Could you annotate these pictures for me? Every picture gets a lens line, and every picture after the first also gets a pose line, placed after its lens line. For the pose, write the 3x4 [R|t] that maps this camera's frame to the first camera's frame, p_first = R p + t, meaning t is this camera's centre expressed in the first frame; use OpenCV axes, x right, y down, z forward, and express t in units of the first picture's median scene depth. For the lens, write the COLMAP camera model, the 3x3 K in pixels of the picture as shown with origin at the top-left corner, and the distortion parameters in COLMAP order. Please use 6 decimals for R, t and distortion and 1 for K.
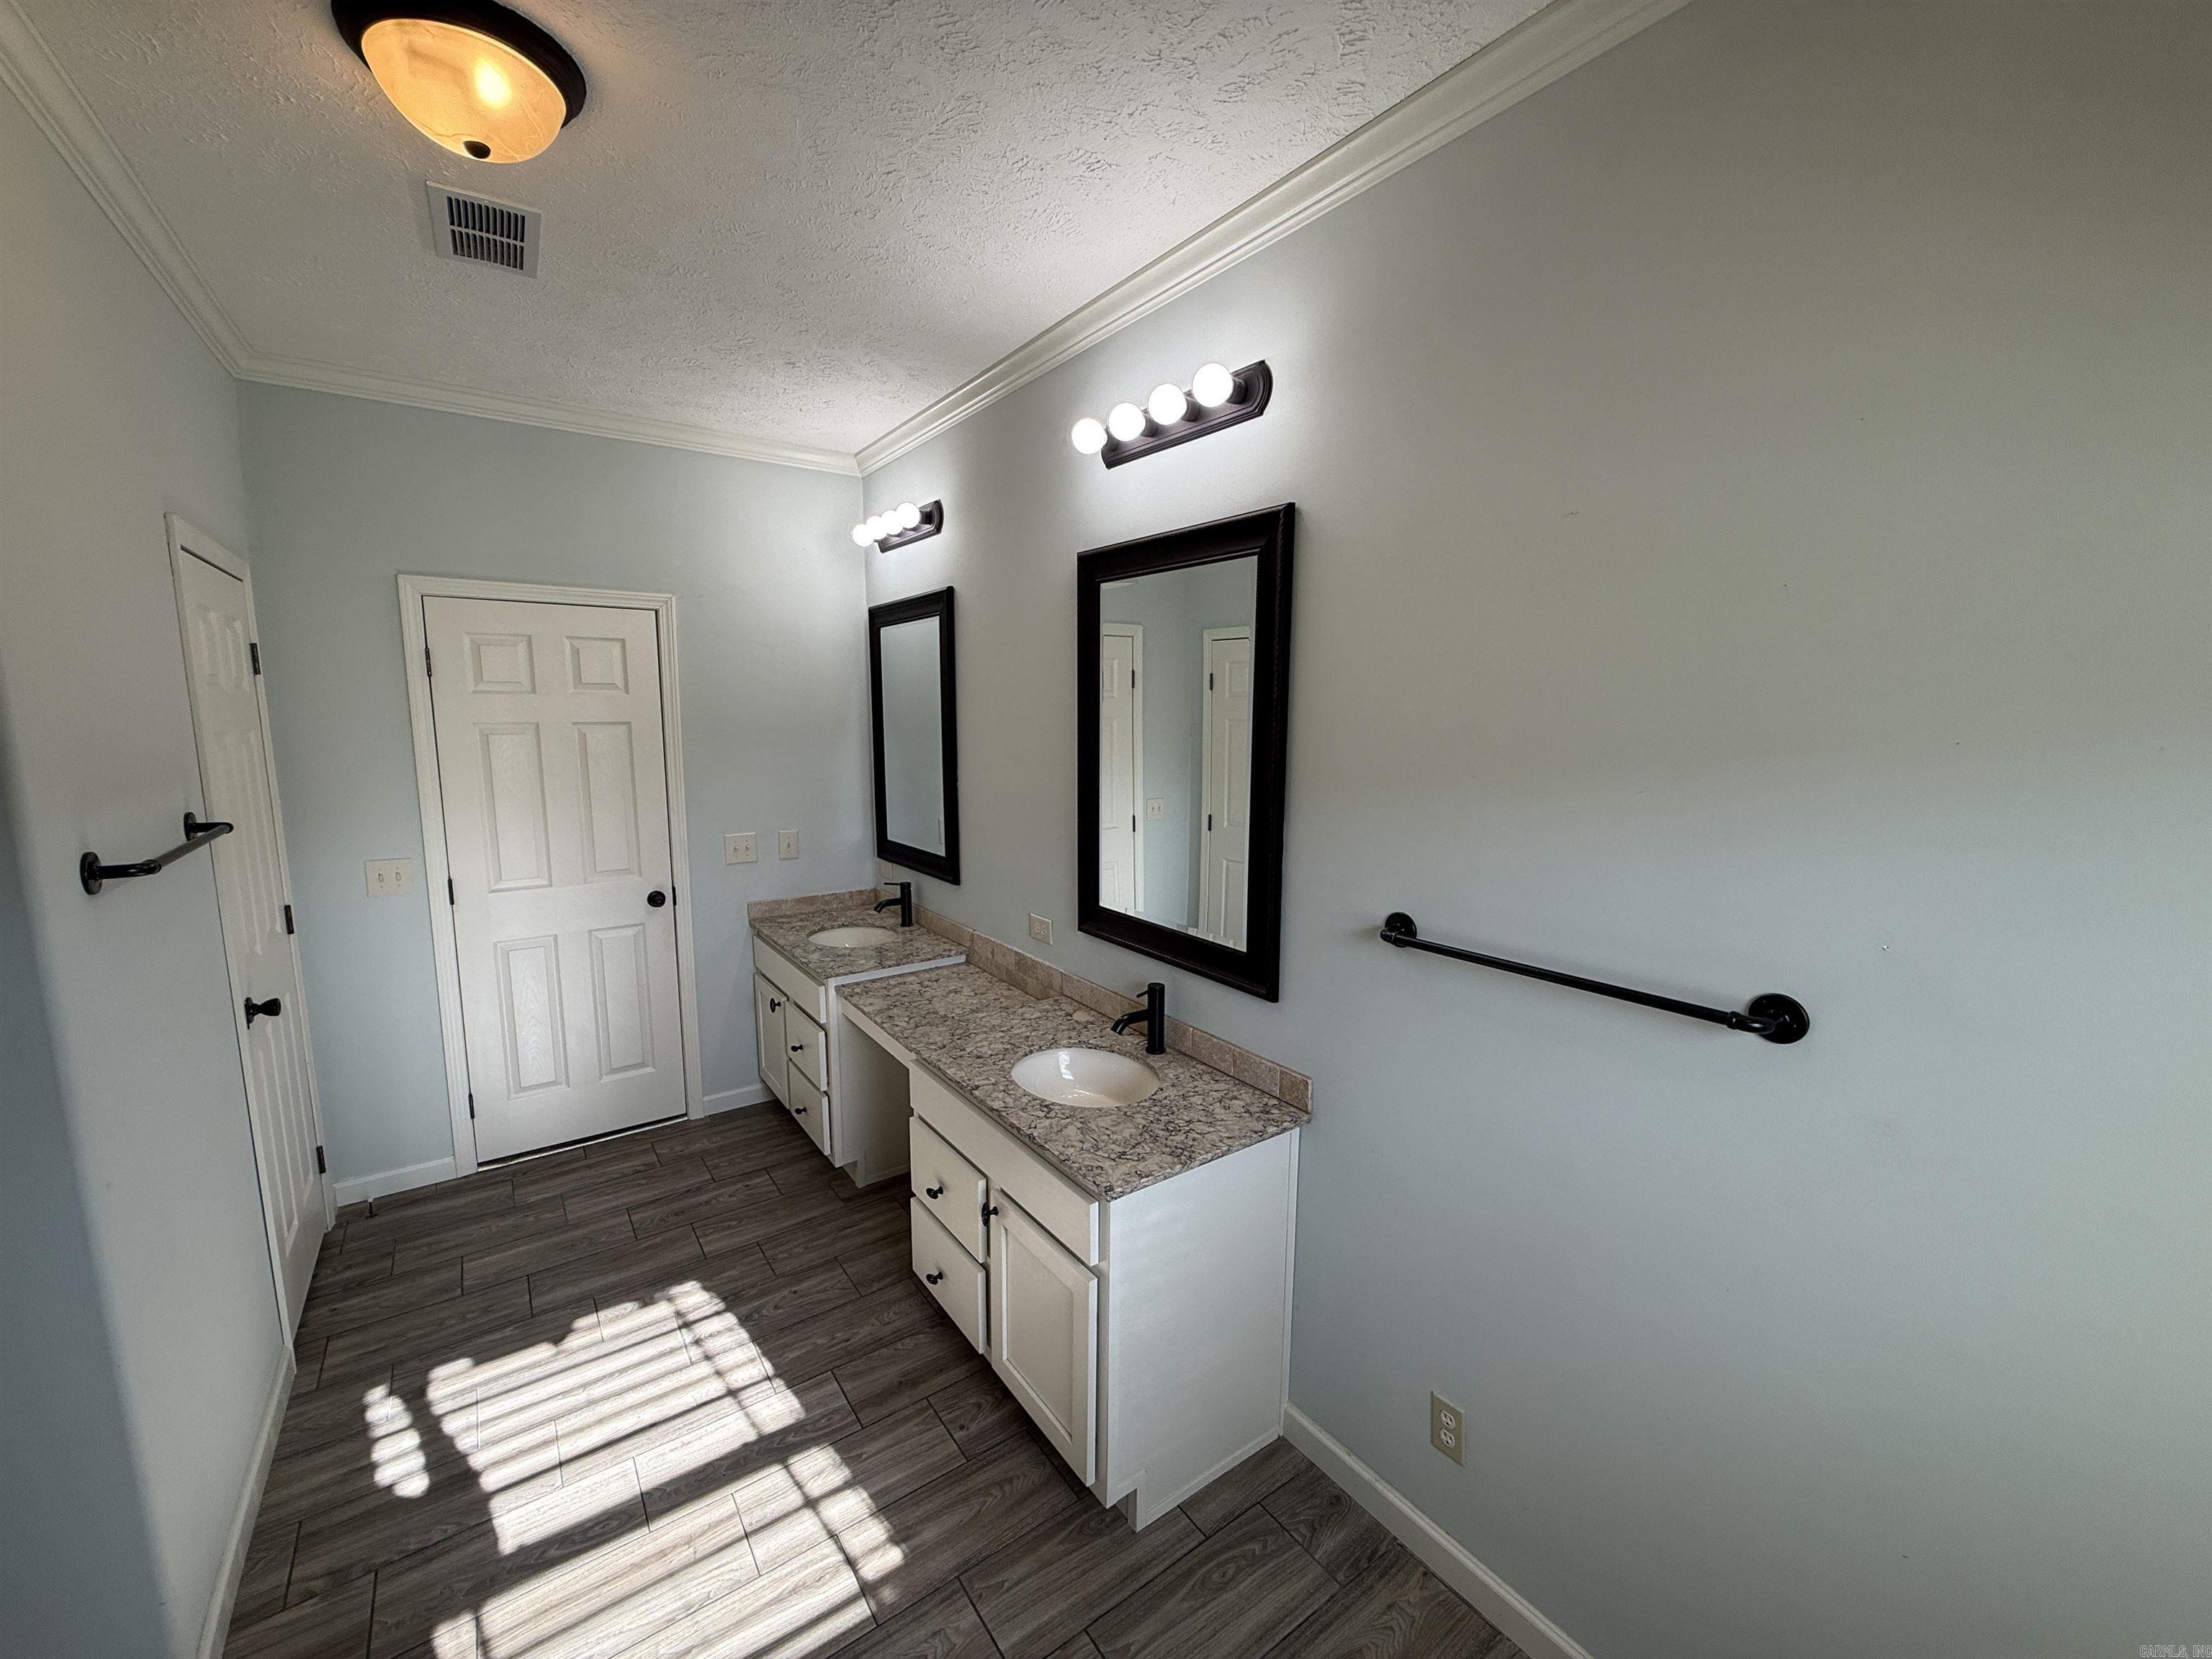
lens RADIAL K [[881.4, 0, 1102.2], [0, 881.4, 820.8], [0, 0, 1]] dist [-0.000255, 0.000351]
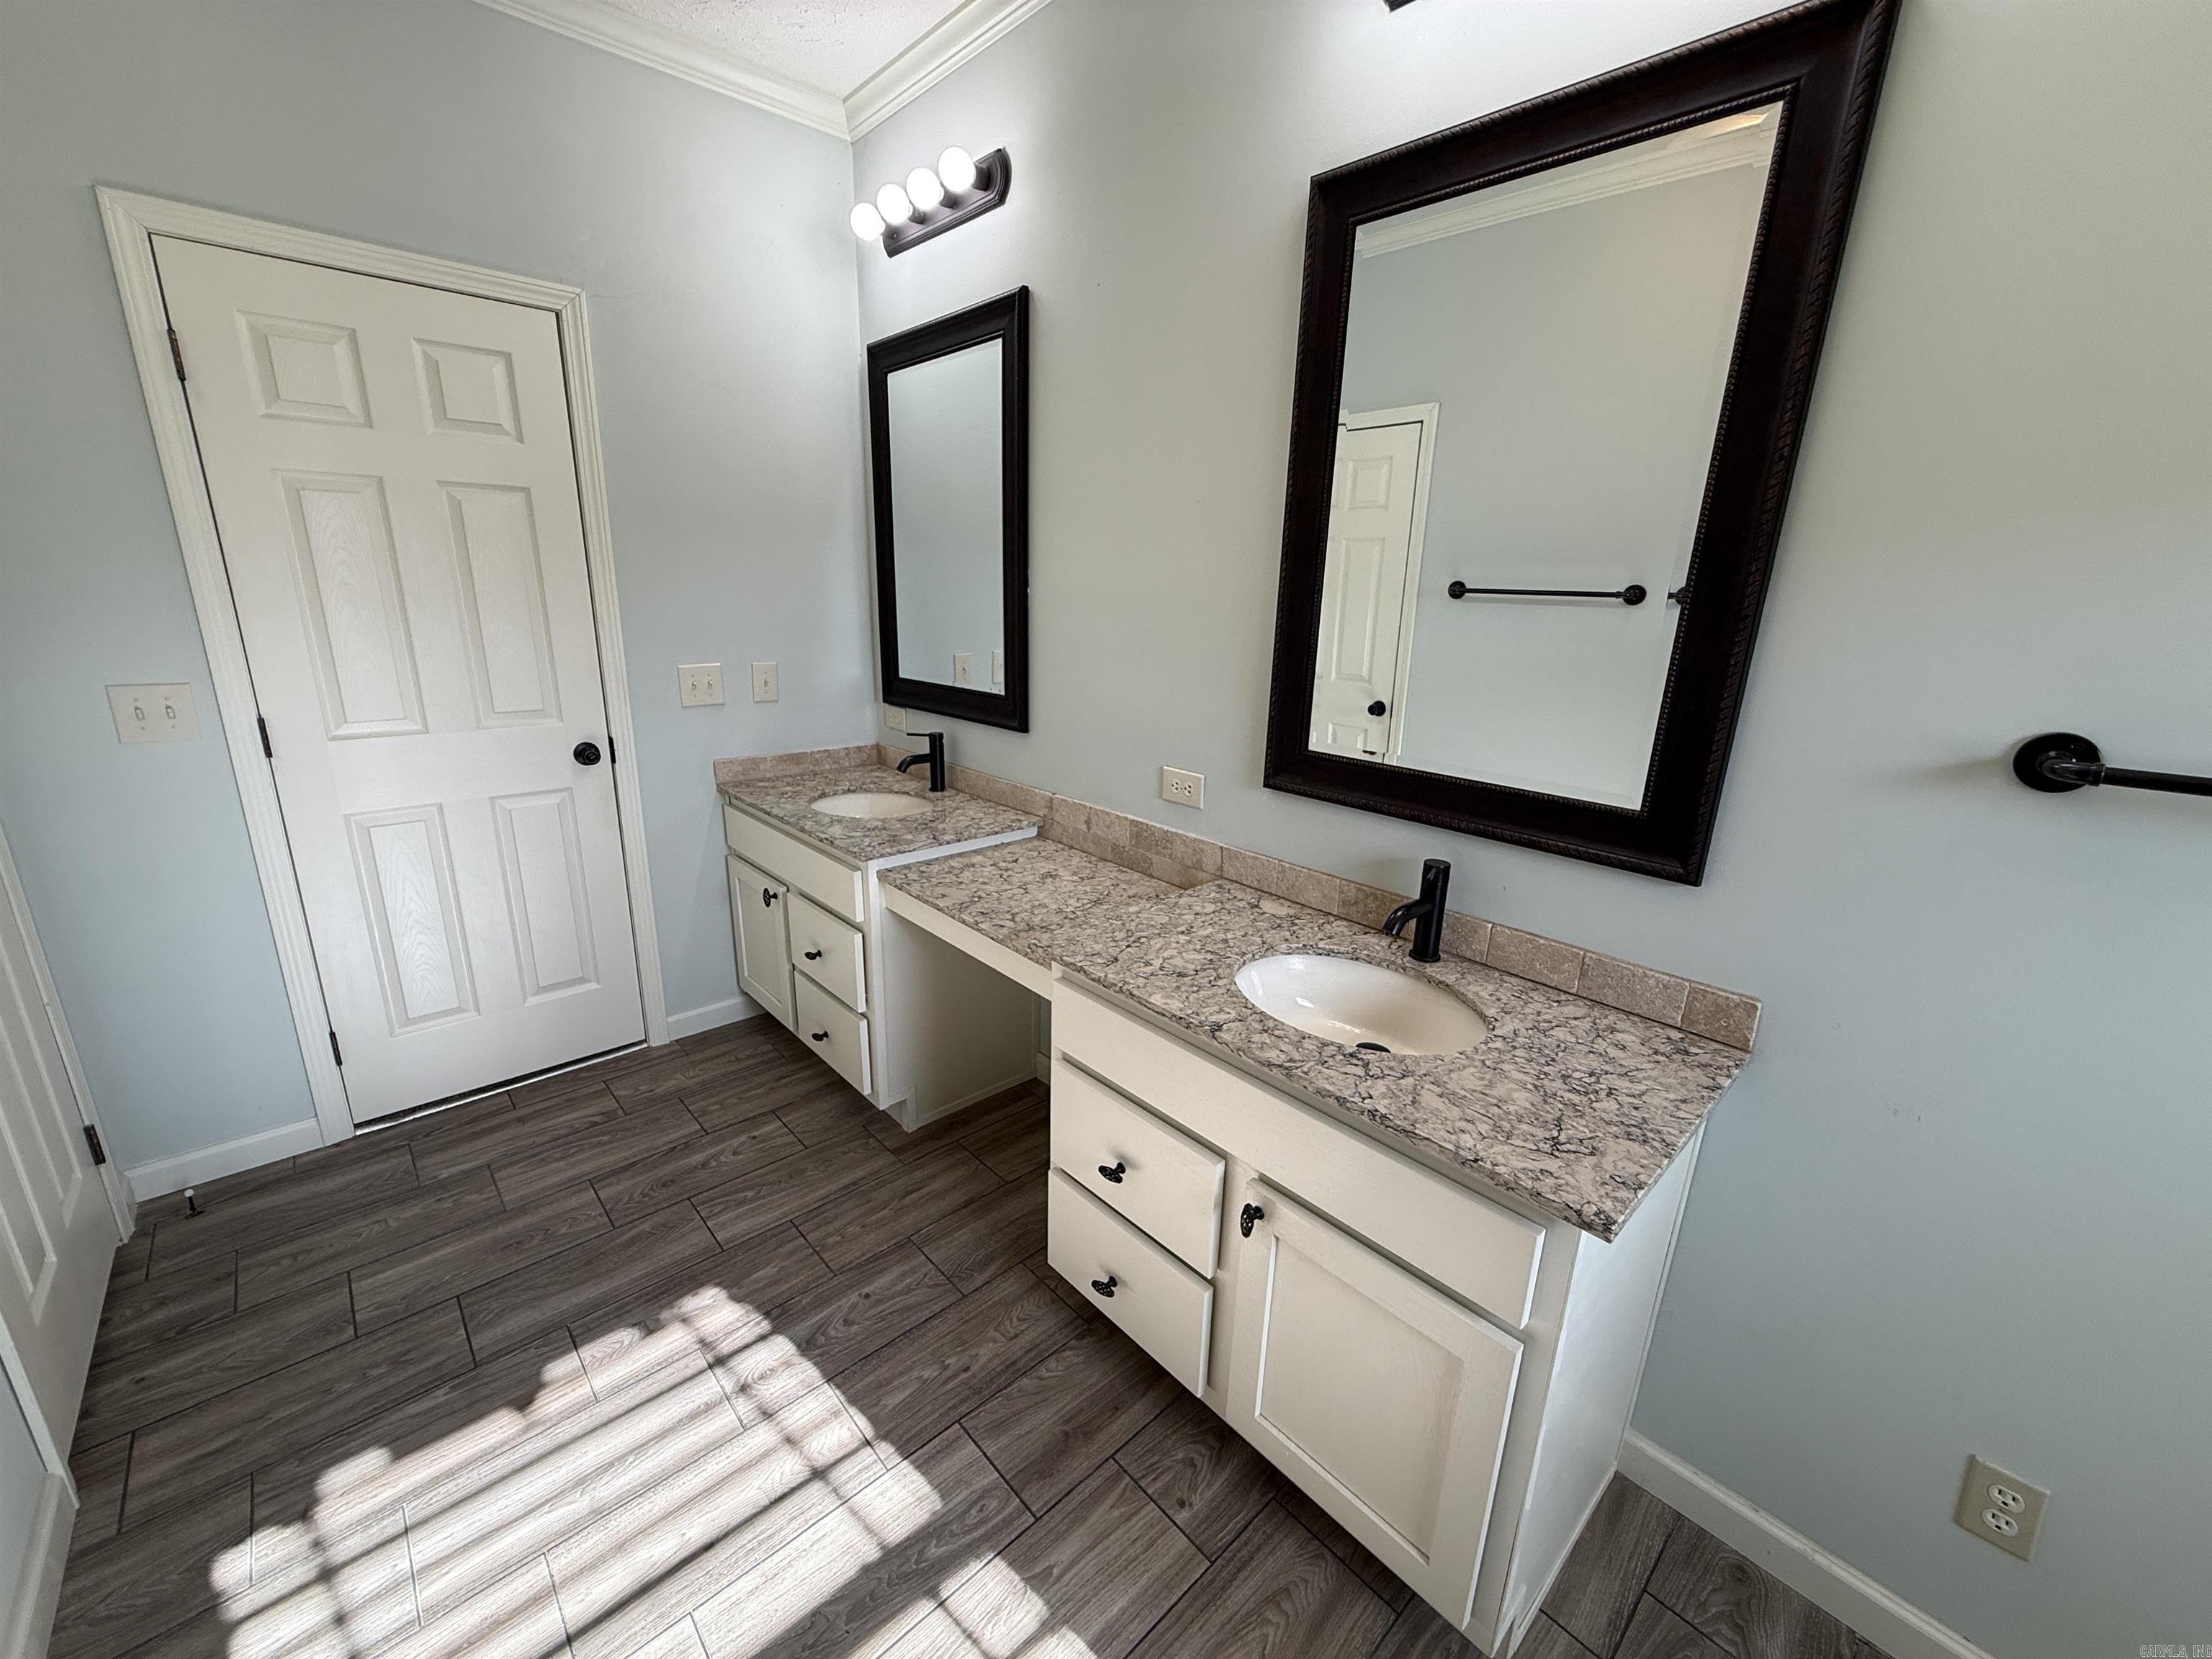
lens RADIAL K [[881.4, 0, 1095.9], [0, 881.4, 824.3], [0, 0, 1]] dist [-0.000255, 0.000351]
pose [[0.993243, -0.008934, 0.115713, -0.218220], [-0.007195, 0.990374, 0.138229, 0.052933], [-0.115834, -0.138127, 0.983617, 0.297486]]
